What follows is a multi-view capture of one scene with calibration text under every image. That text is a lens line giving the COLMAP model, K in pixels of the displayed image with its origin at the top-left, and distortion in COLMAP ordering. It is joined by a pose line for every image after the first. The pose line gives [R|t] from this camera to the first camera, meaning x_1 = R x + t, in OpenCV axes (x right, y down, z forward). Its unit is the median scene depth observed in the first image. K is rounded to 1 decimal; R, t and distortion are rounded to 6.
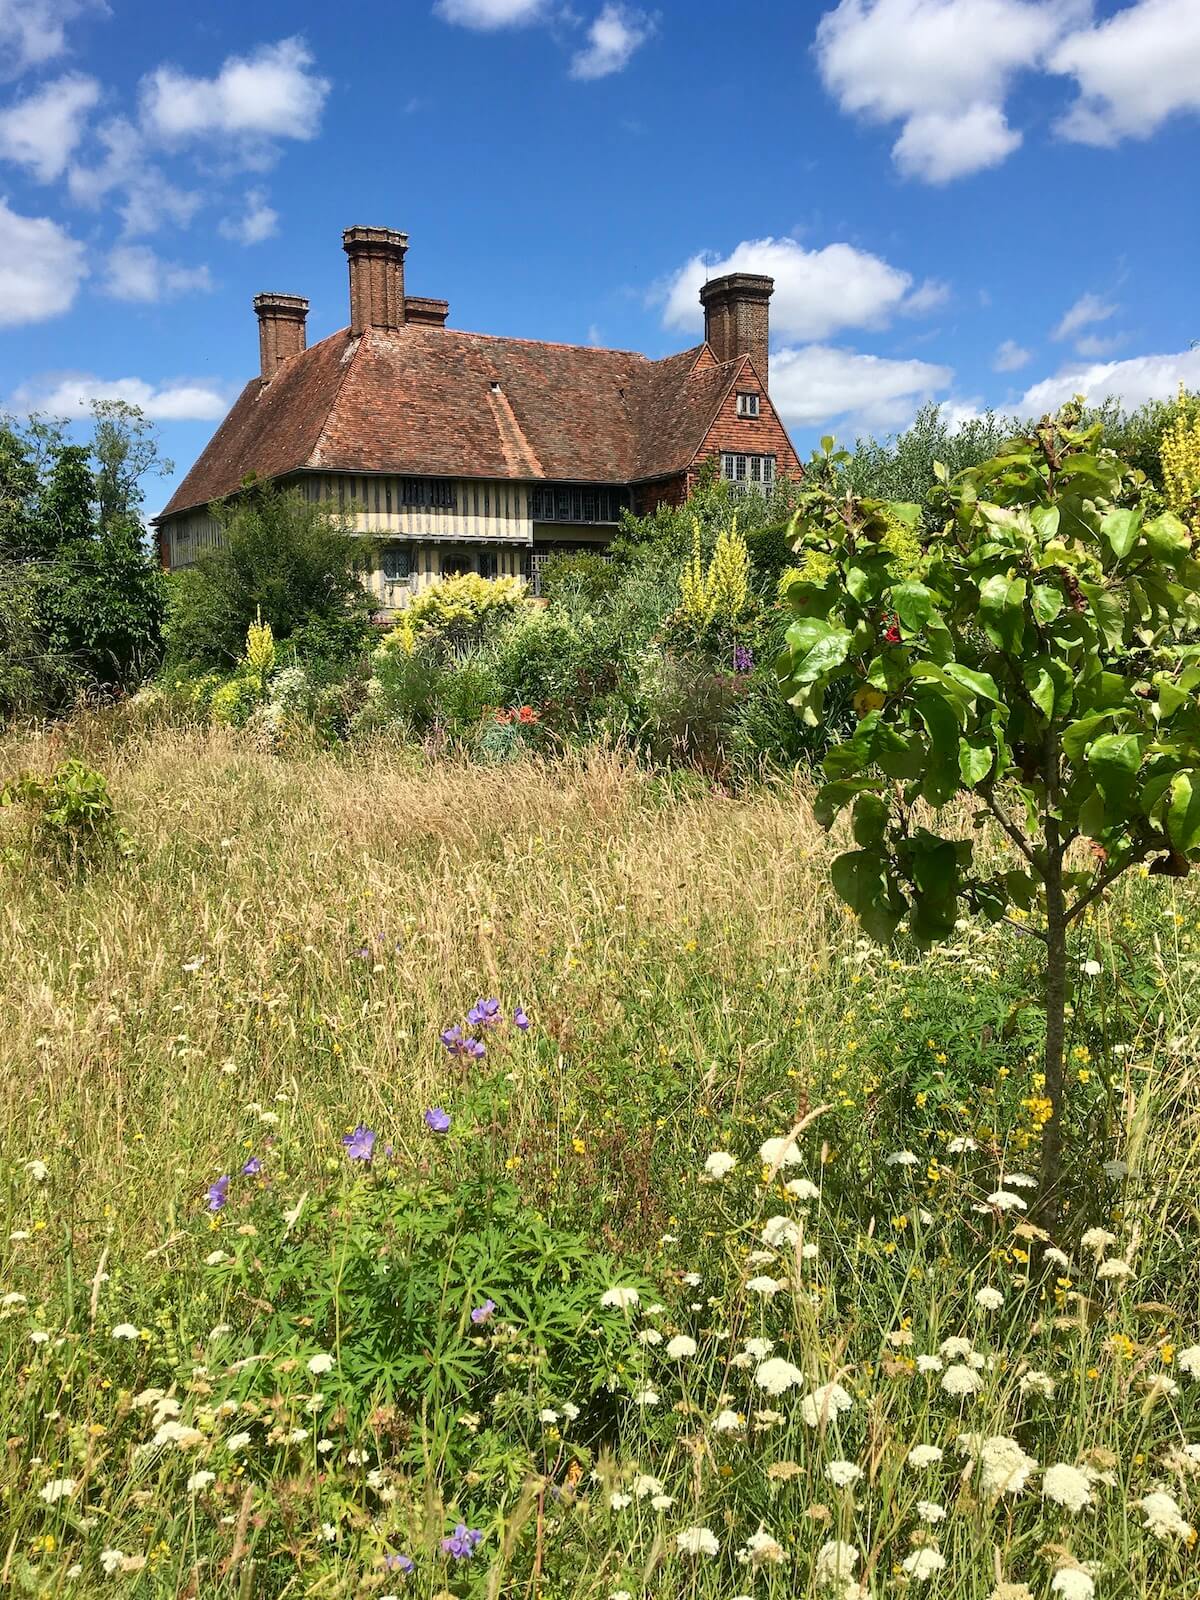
lens RADIAL K [[1382.6, 0, 556.4], [0, 1382.6, 797.6], [0, 0, 1]] dist [0.010146, 0.006057]
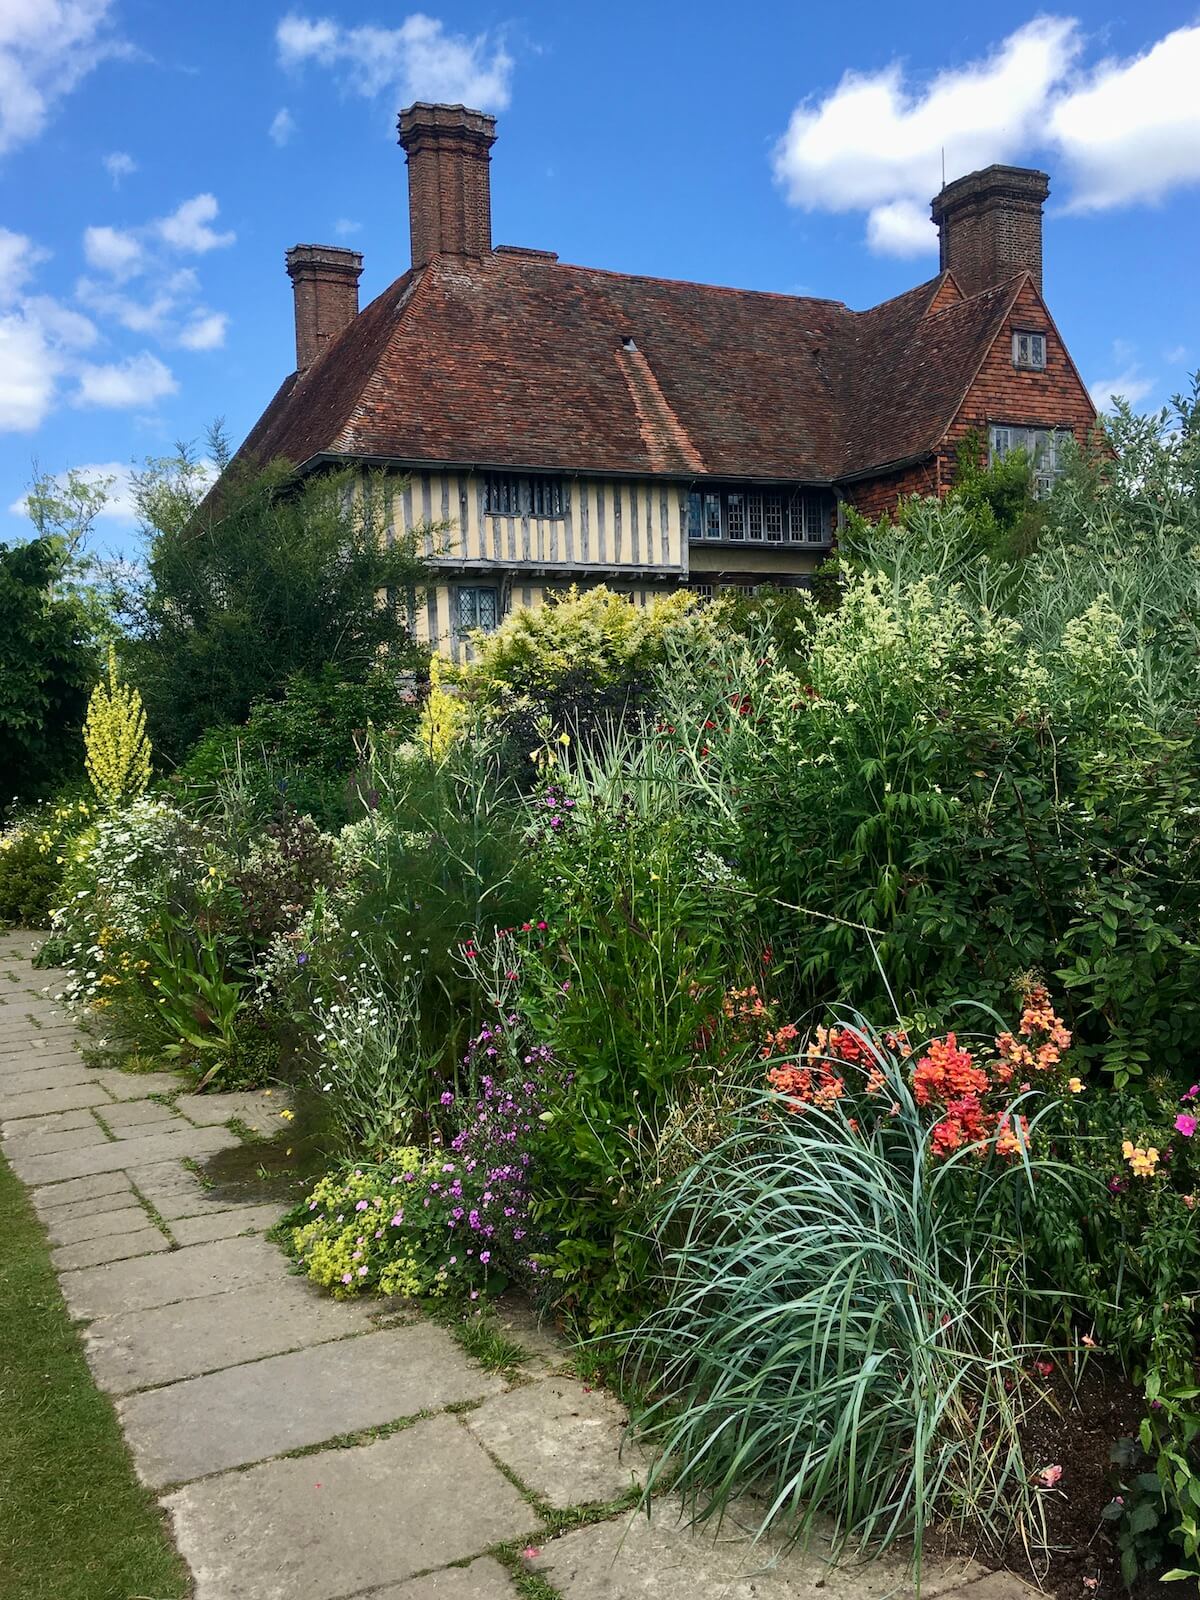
lens RADIAL K [[1382.6, 0, 556.4], [0, 1382.6, 797.6], [0, 0, 1]] dist [0.010146, 0.006057]
pose [[0.996544, -0.010494, -0.082402, -0.026960], [0.005174, 0.997904, -0.064505, -0.039773], [0.082906, 0.063856, 0.994509, 0.365614]]
